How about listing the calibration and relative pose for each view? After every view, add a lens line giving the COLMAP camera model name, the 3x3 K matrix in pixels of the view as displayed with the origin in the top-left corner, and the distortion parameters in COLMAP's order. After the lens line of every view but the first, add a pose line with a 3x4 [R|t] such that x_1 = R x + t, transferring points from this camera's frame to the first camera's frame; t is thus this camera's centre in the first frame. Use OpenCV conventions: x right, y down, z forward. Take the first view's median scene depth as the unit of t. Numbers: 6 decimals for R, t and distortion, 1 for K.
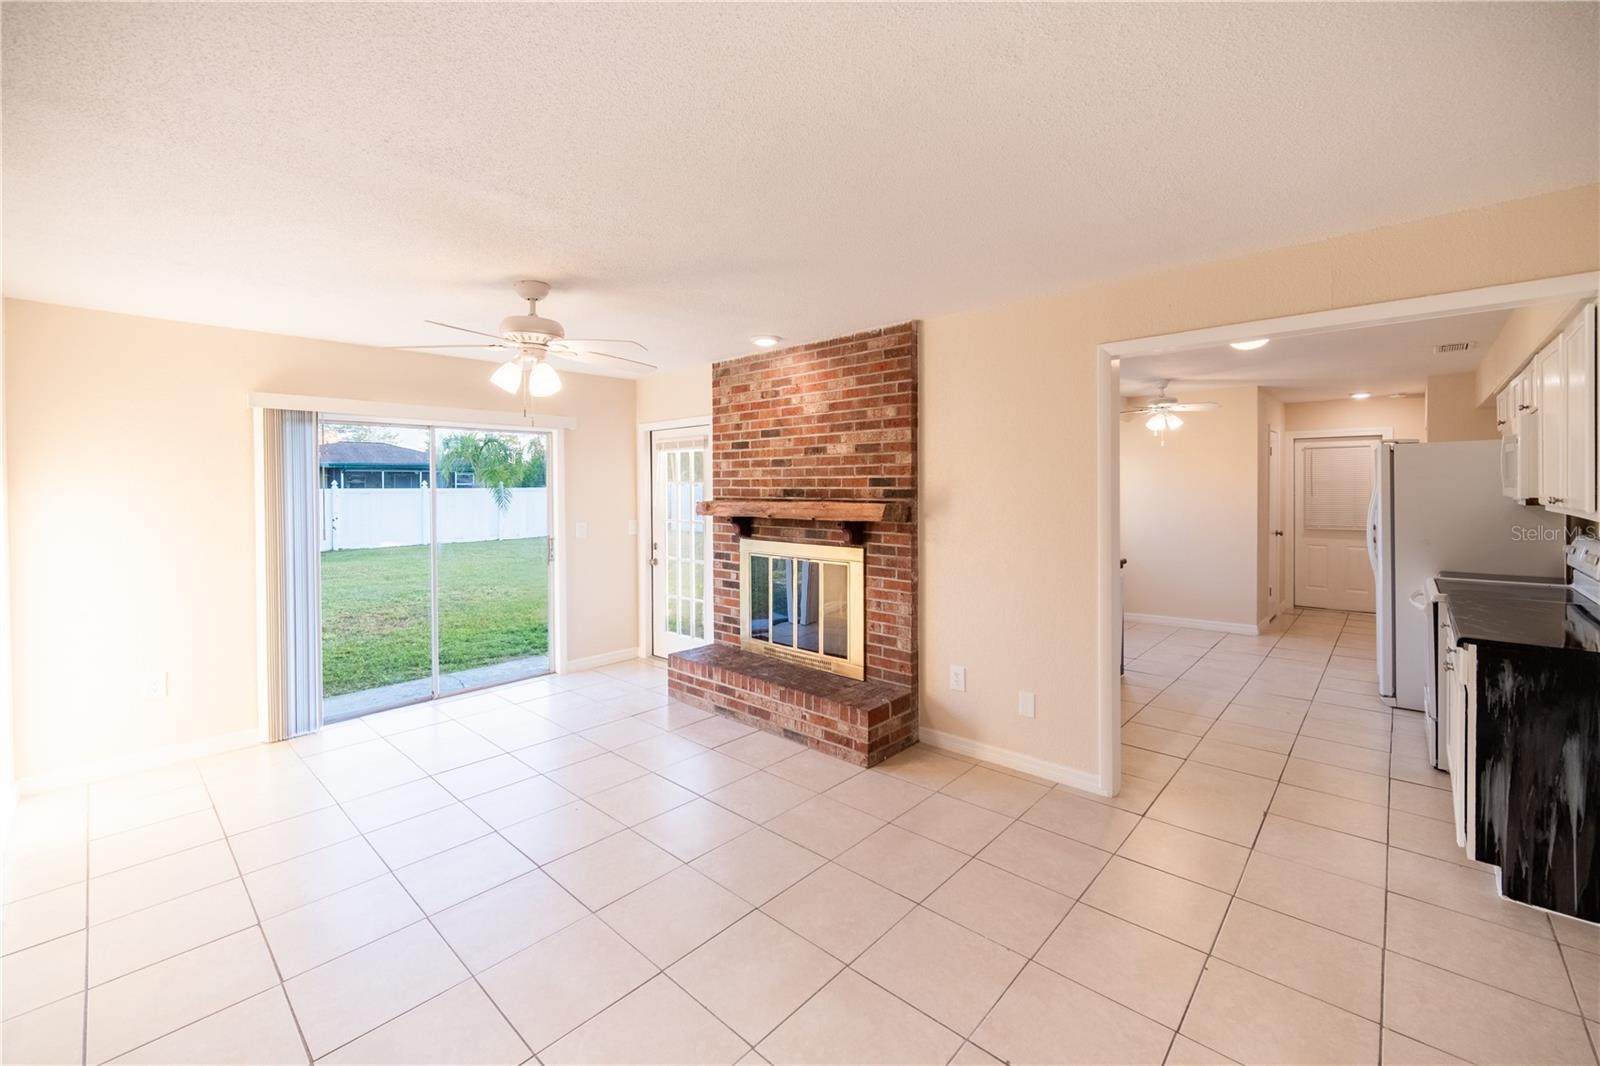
lens RADIAL K [[655.5, 0, 786.8], [0, 655.5, 494.1], [0, 0, 1]] dist [-0.002008, -0.000277]
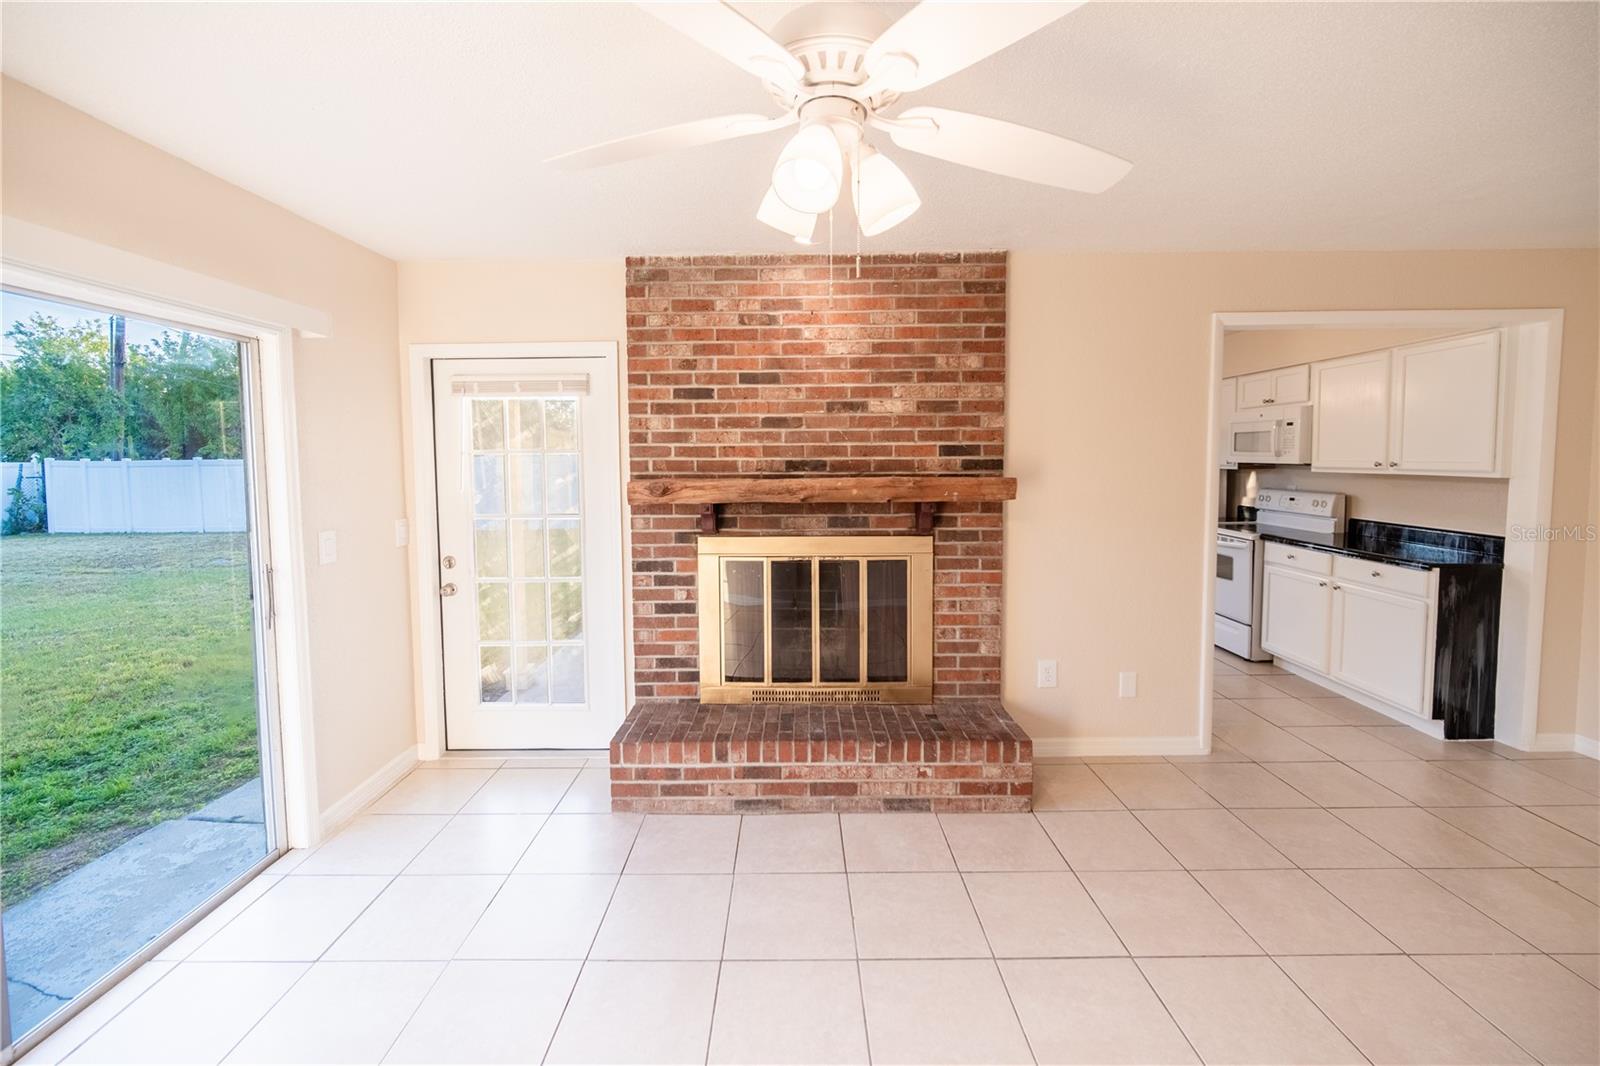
lens RADIAL K [[655.5, 0, 786.8], [0, 655.5, 494.1], [0, 0, 1]] dist [-0.002008, -0.000277]
pose [[0.732271, -0.039426, 0.679871, -0.500996], [0.011980, 0.998914, 0.045023, -0.003348], [-0.680908, -0.024824, 0.731948, 0.514382]]
